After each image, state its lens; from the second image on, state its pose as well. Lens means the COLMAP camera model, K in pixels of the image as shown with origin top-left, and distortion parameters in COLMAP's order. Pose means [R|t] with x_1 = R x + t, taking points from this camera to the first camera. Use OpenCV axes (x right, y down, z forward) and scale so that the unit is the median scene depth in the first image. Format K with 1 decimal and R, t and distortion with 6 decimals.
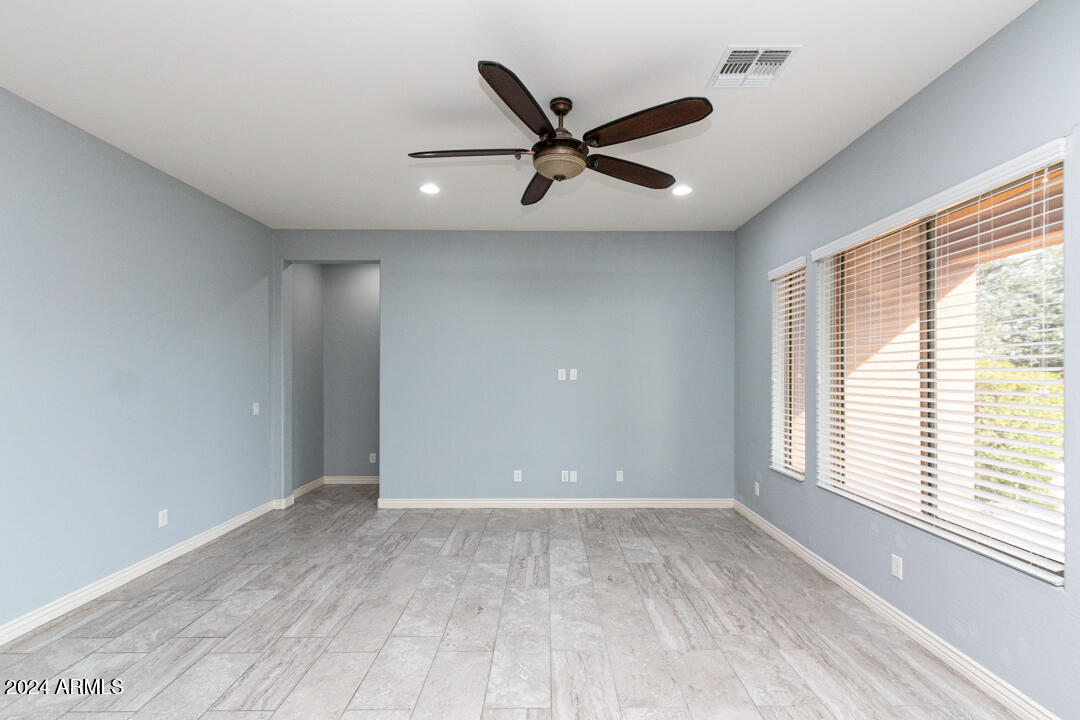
lens RADIAL K [[492.5, 0, 540.0], [0, 492.5, 365.4], [0, 0, 1]] dist [-0.001945, -0.000277]
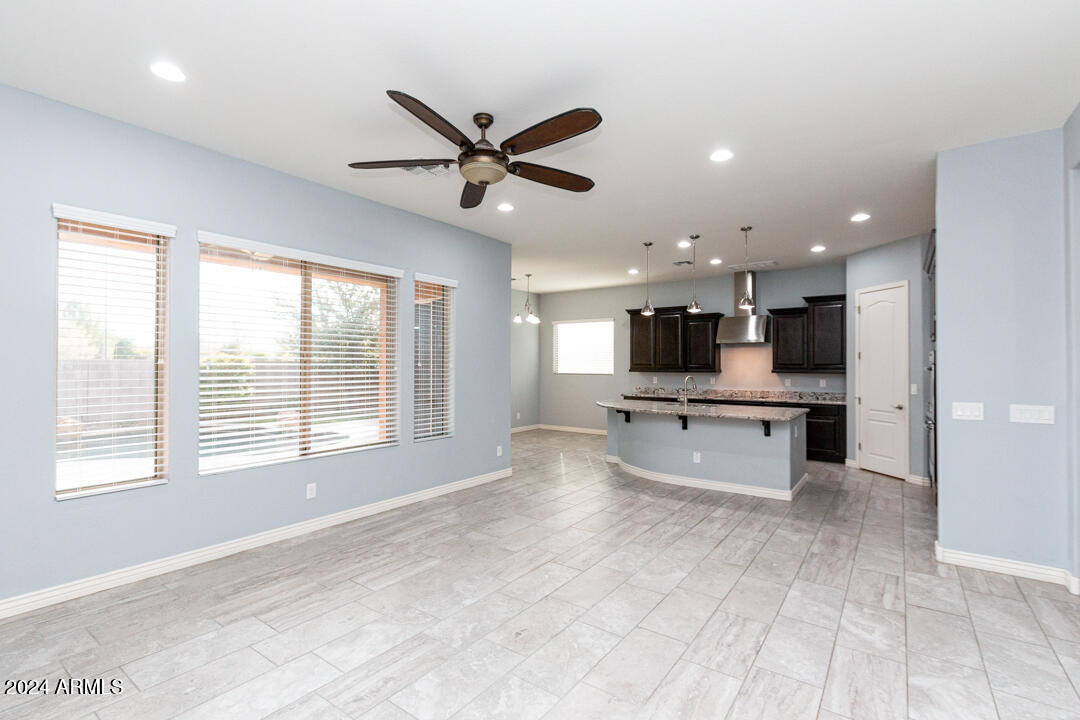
lens RADIAL K [[492.5, 0, 536.1], [0, 492.5, 362.4], [0, 0, 1]] dist [-0.001945, -0.000277]
pose [[-0.807826, -0.000700, 0.589420, -0.635209], [-0.012222, 0.999804, -0.015563, 0.029524], [-0.589294, -0.019776, -0.807677, 1.635193]]
